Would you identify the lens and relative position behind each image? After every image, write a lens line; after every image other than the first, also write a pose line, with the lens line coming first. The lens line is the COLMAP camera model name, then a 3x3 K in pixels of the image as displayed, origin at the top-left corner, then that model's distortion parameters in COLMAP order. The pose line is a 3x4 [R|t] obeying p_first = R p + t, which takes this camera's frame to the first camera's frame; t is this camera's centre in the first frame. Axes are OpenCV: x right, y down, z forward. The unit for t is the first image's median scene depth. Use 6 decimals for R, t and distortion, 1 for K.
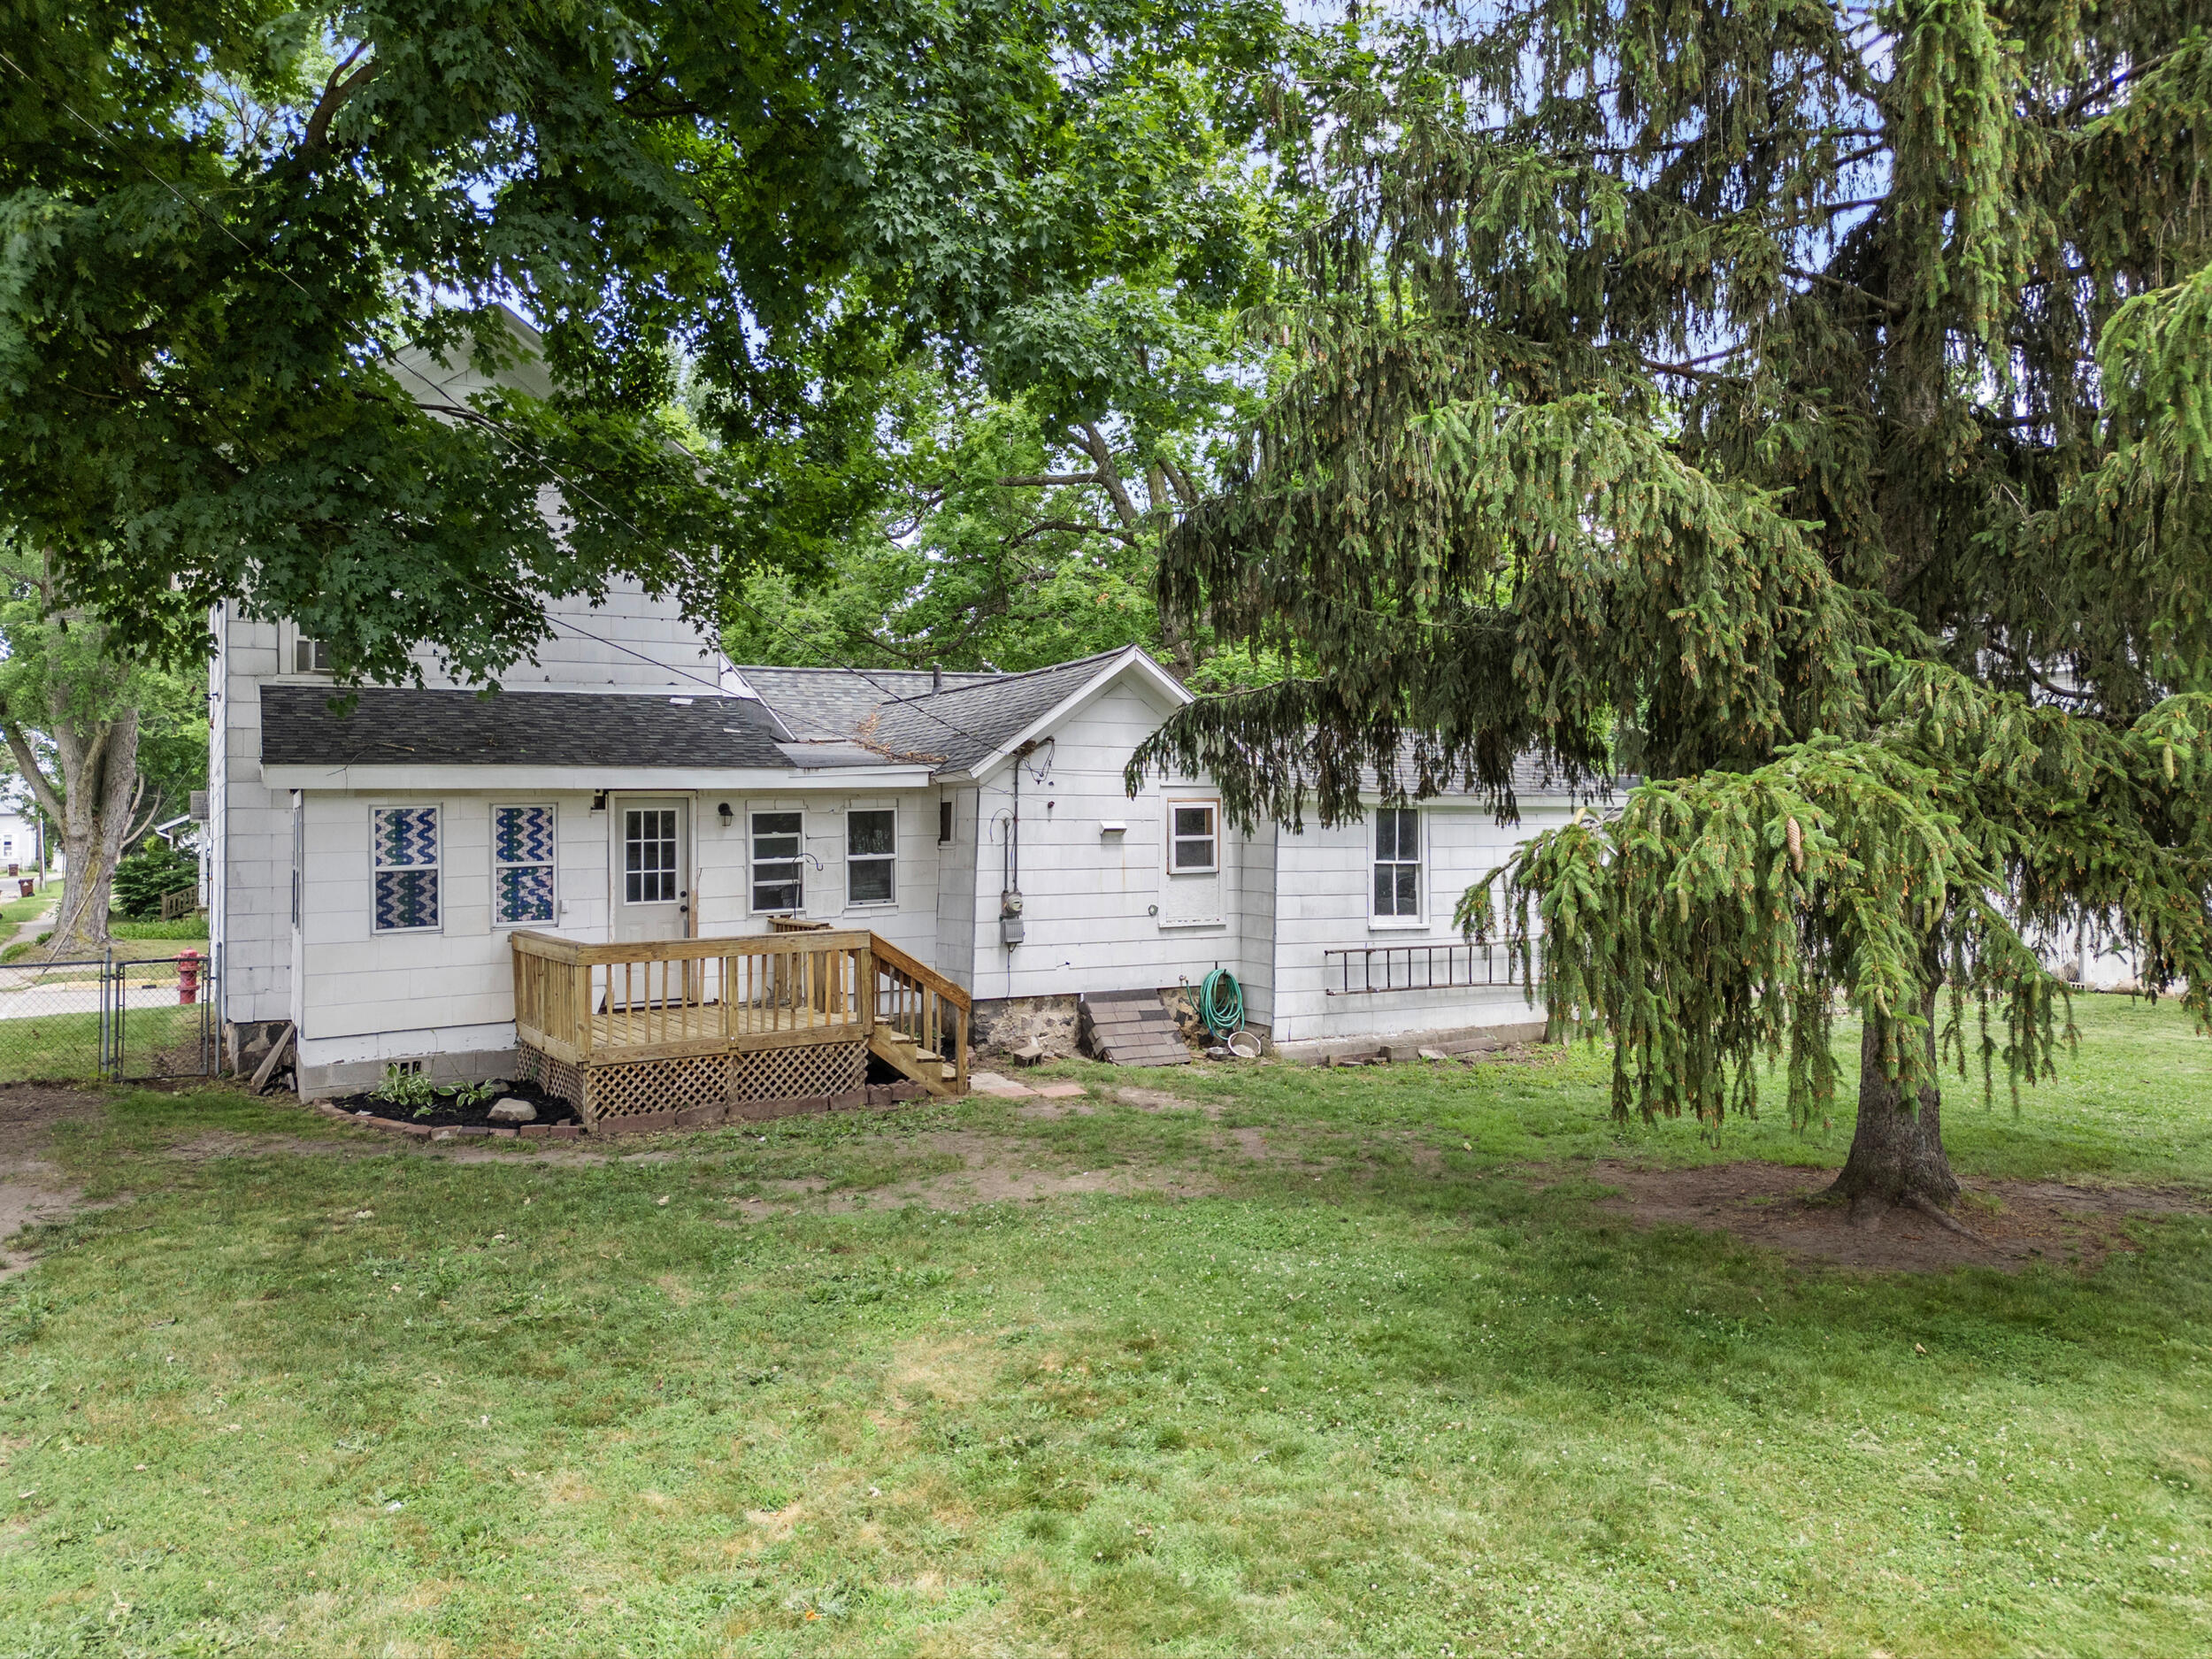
lens RADIAL K [[1603.9, 0, 1106.0], [0, 1603.9, 829.5], [0, 0, 1]] dist [0.000924, 0.003355]
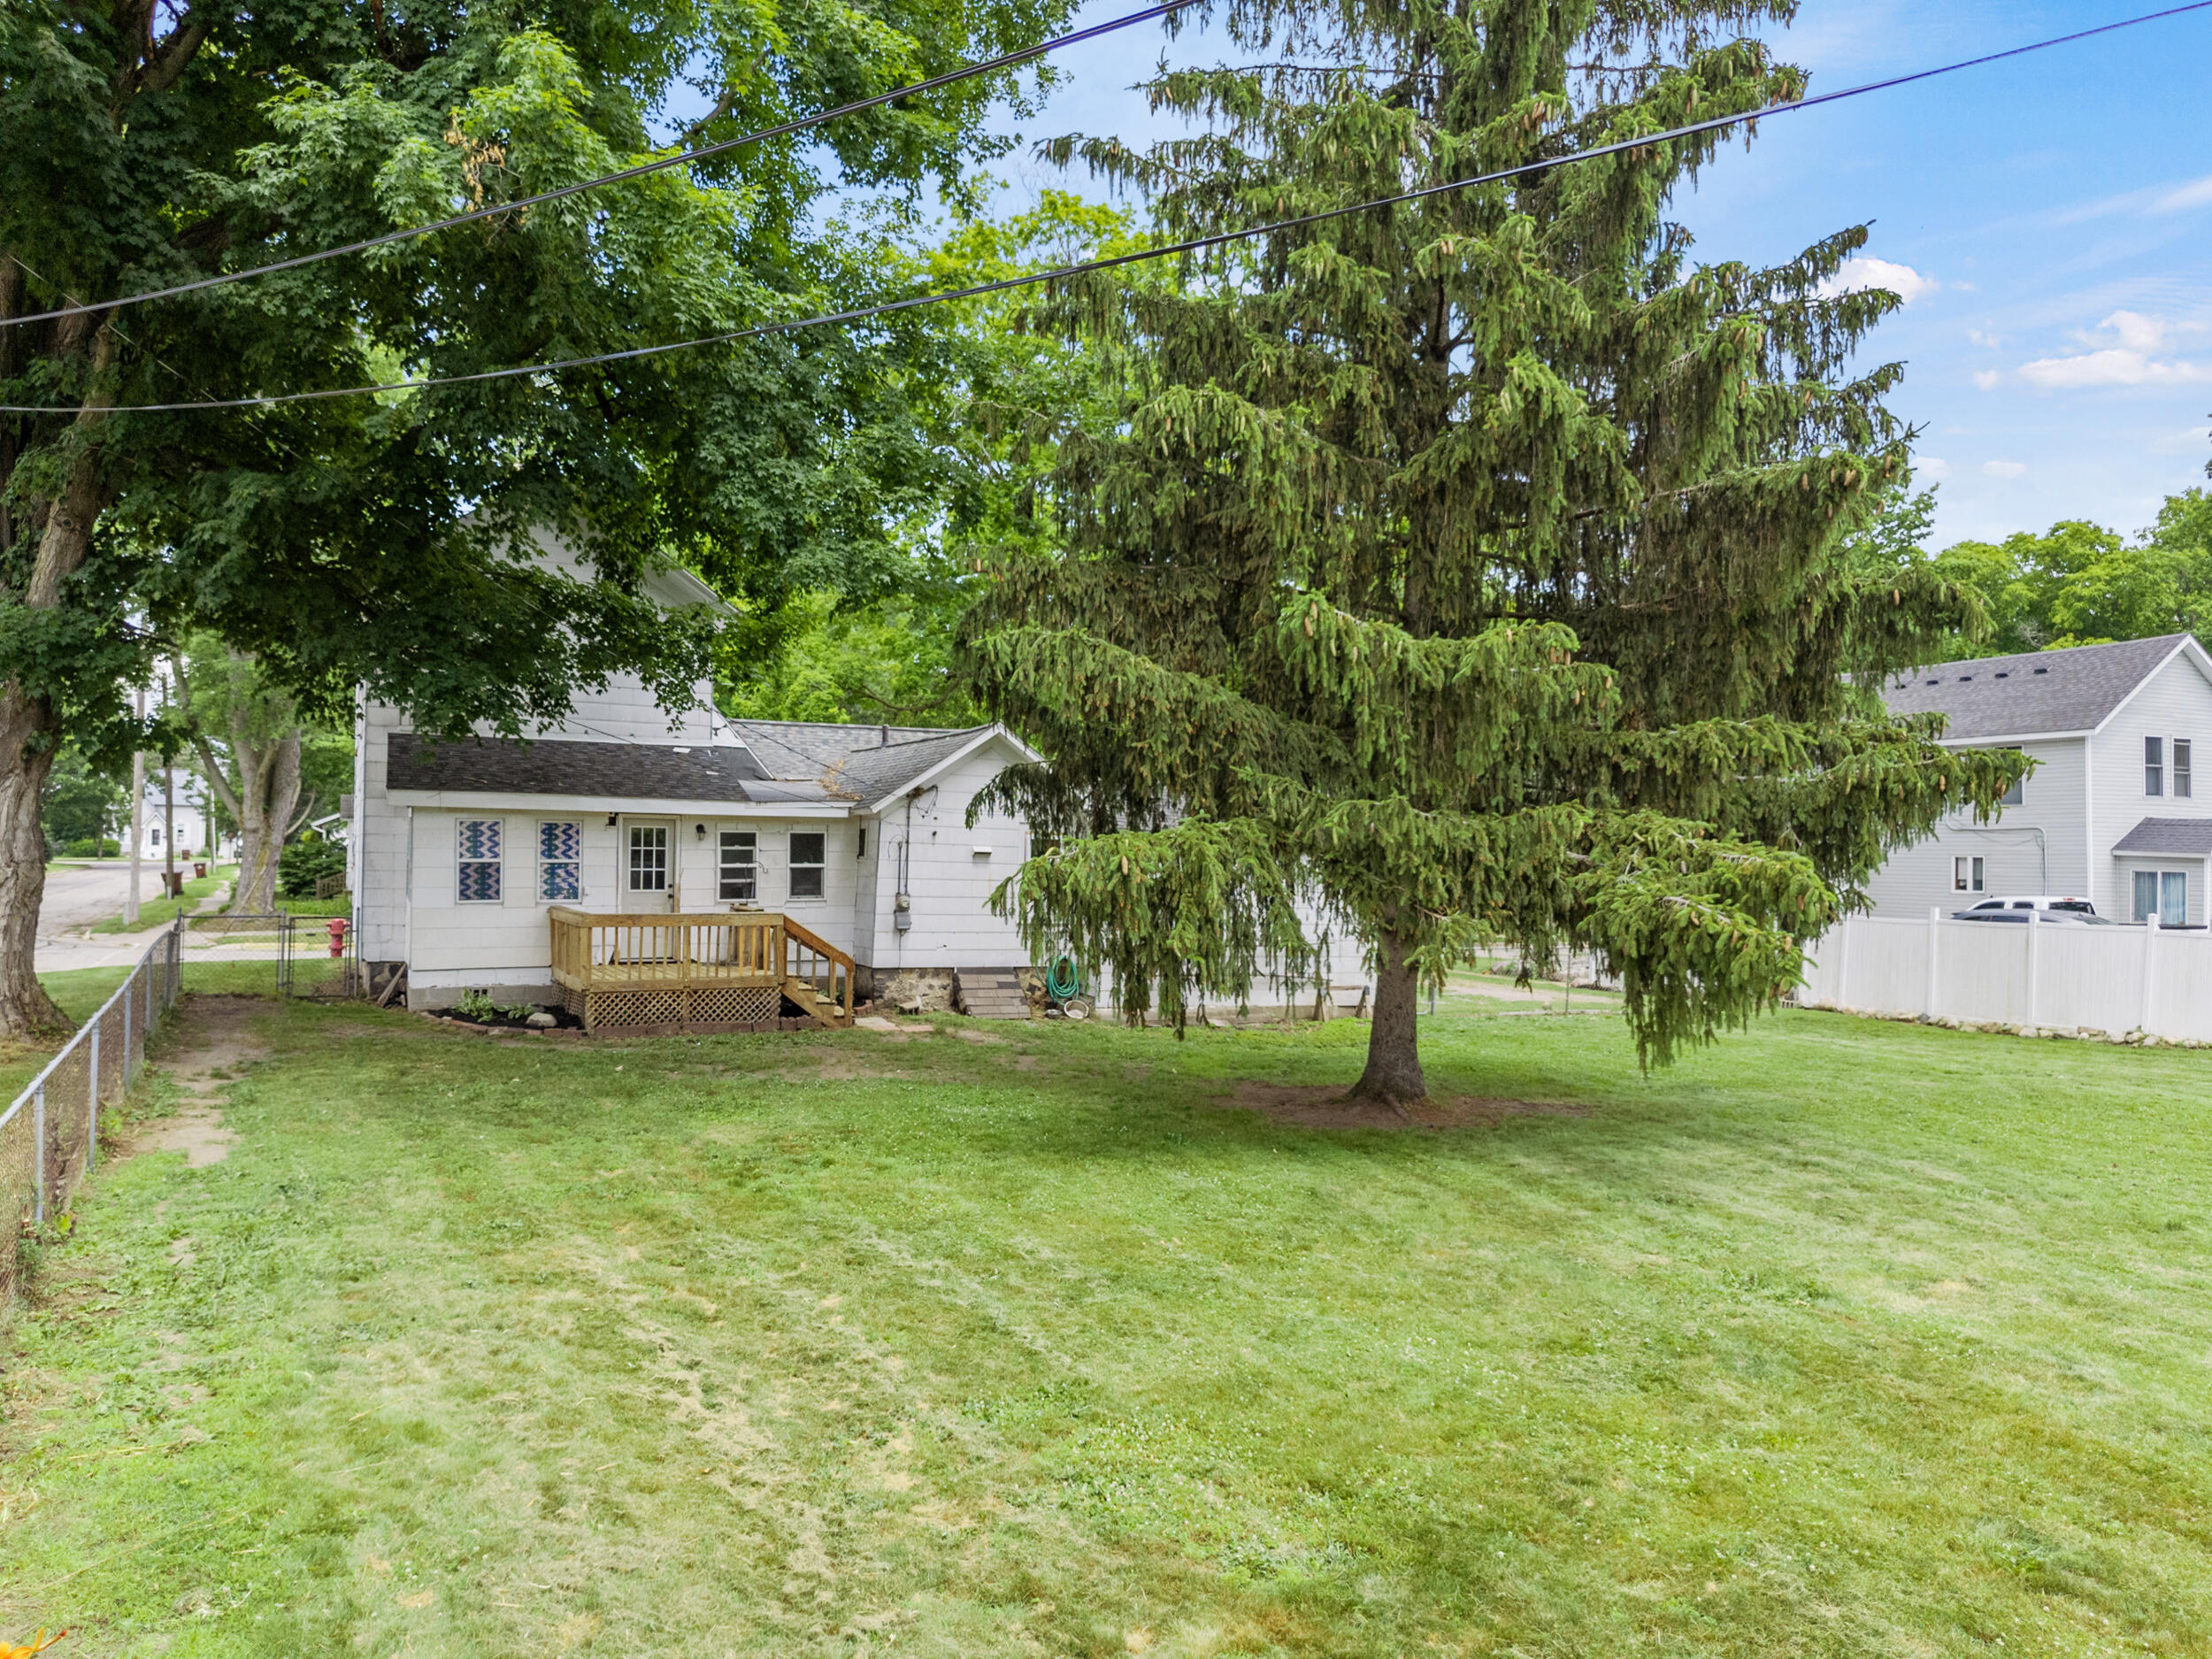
lens RADIAL K [[1559.3, 0, 1109.3], [0, 1559.3, 934.8], [0, 0, 1]] dist [0.058673, -0.041983]
pose [[0.997218, 0.038460, -0.063853, 0.239372], [-0.035045, 0.997938, 0.053766, -0.006203], [0.065790, -0.051379, 0.996510, -0.416251]]
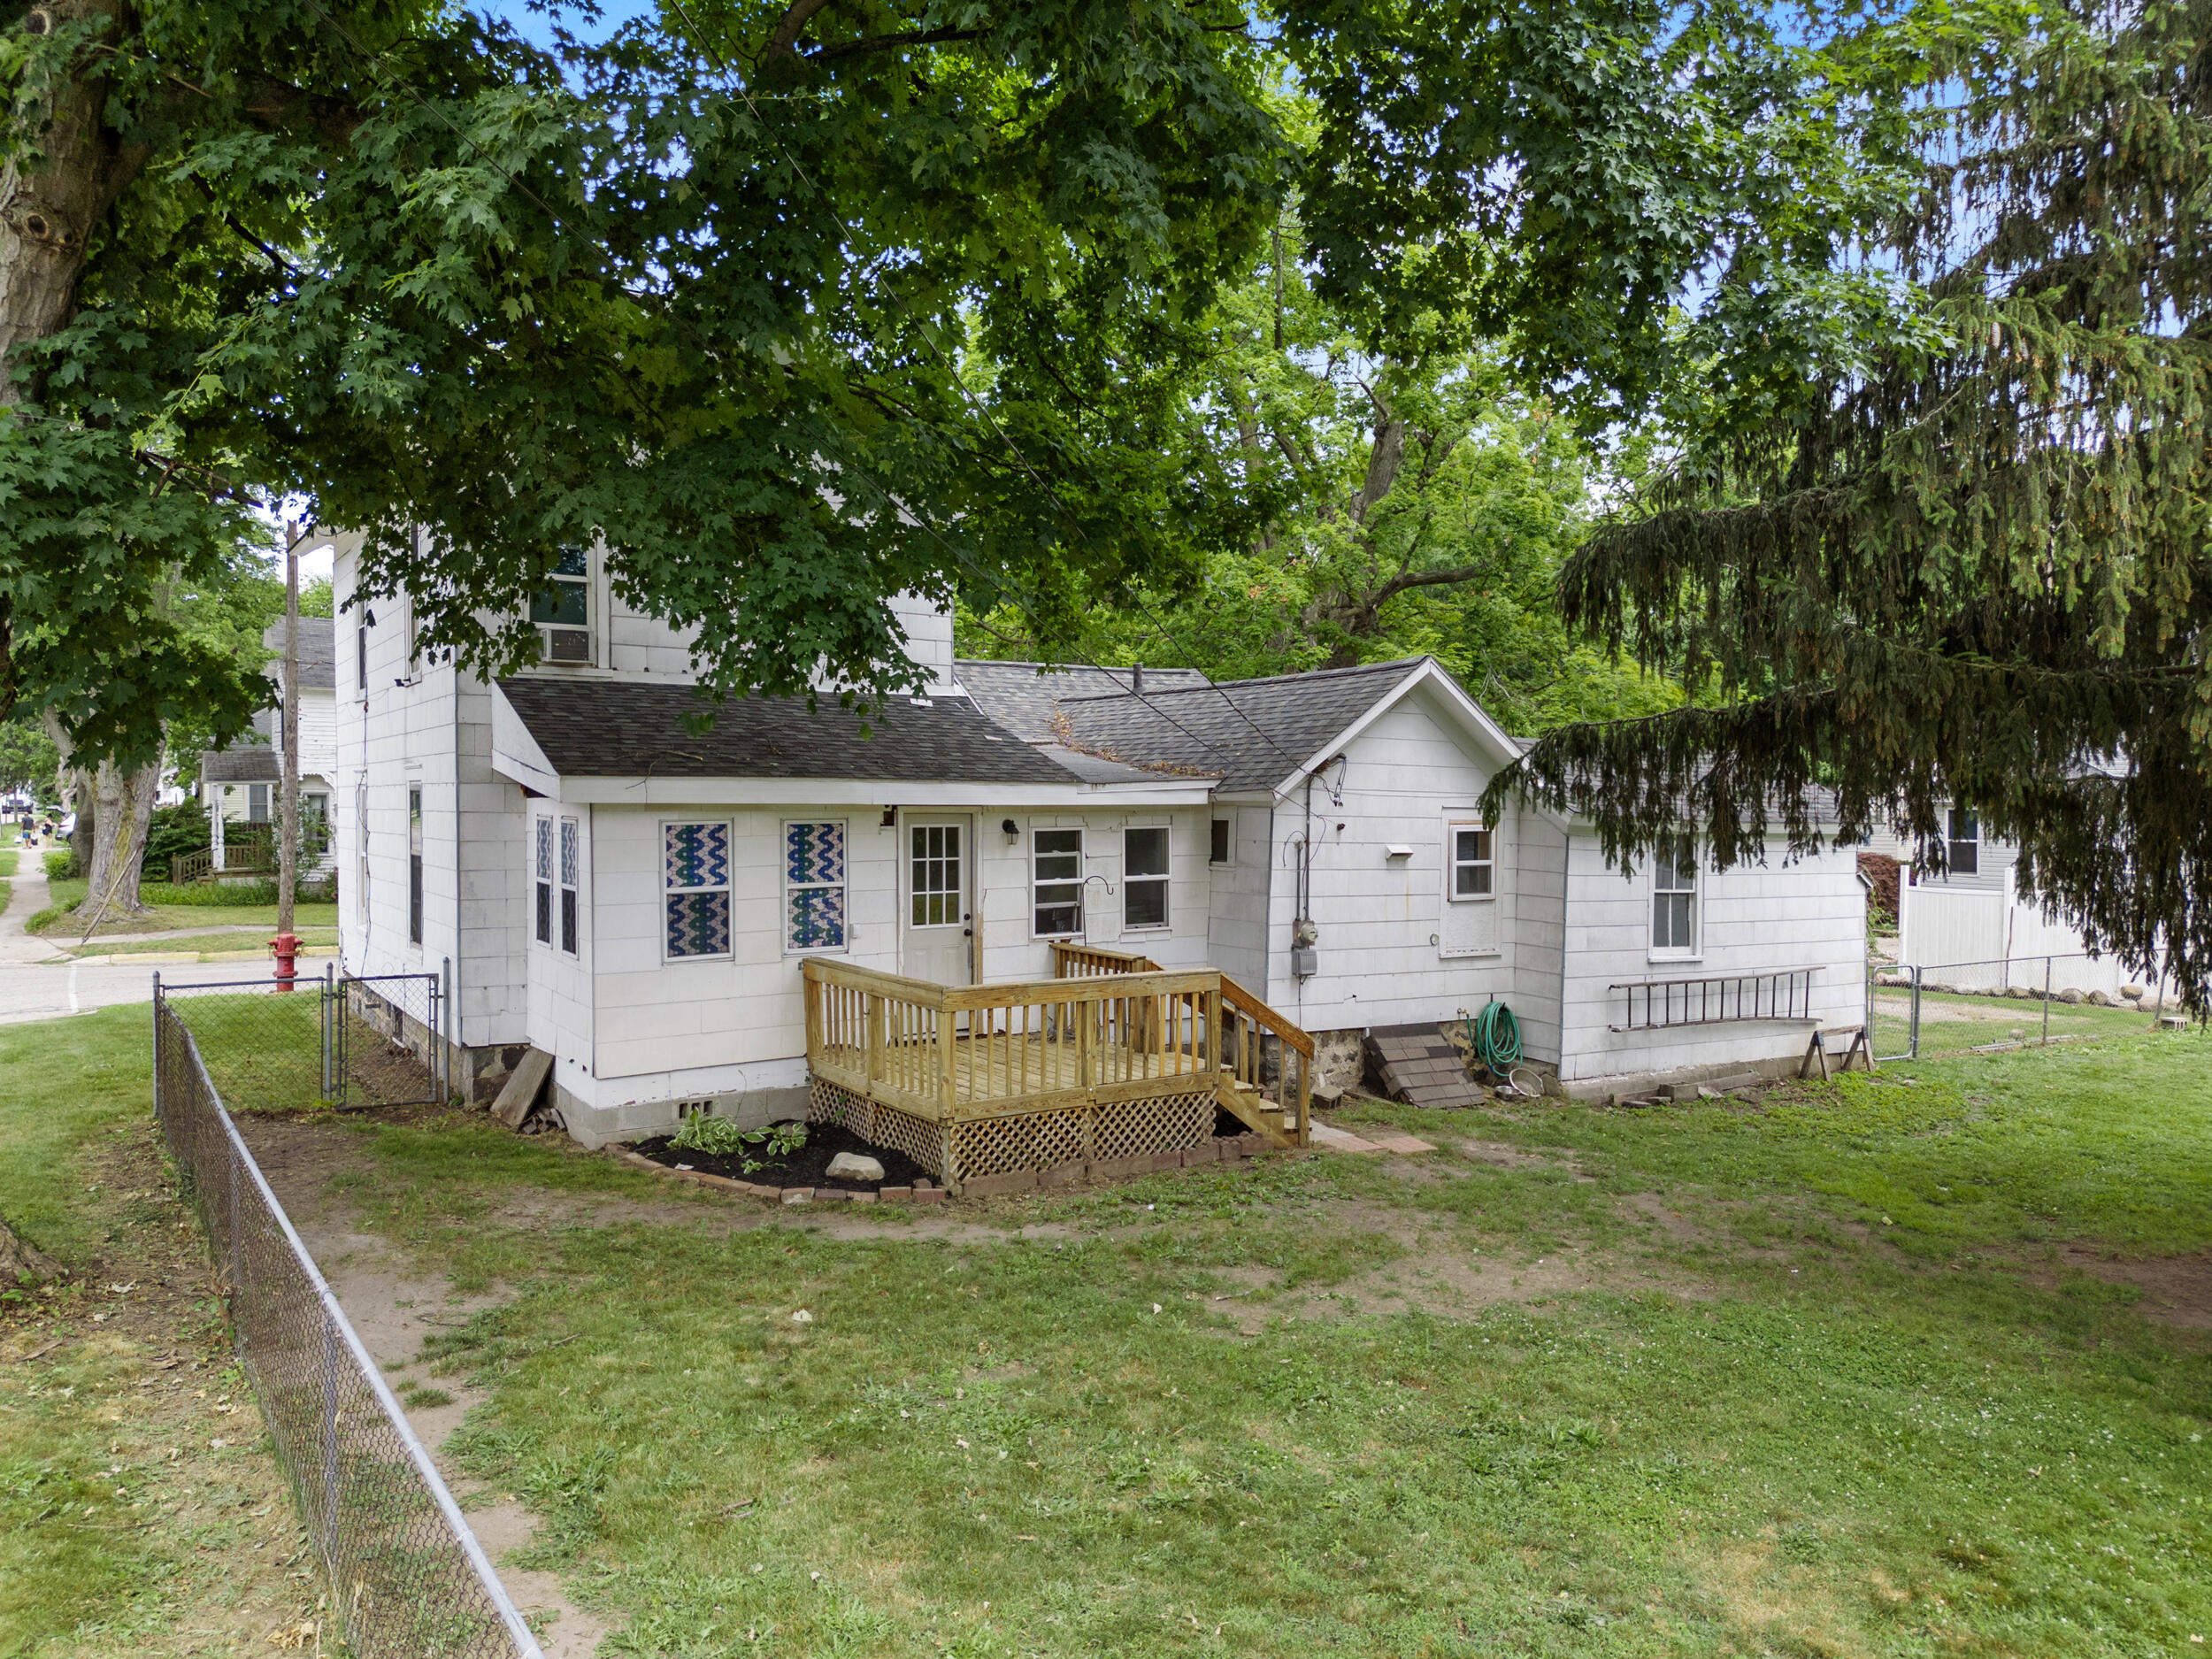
lens RADIAL K [[1548.5, 0, 1109.4], [0, 1548.5, 884.2], [0, 0, 1]] dist [0.077456, -0.101174]
pose [[0.999153, 0.021827, 0.034896, -0.223939], [-0.023651, 0.998329, 0.052721, -0.029691], [-0.033687, -0.053501, 0.997999, 0.107438]]
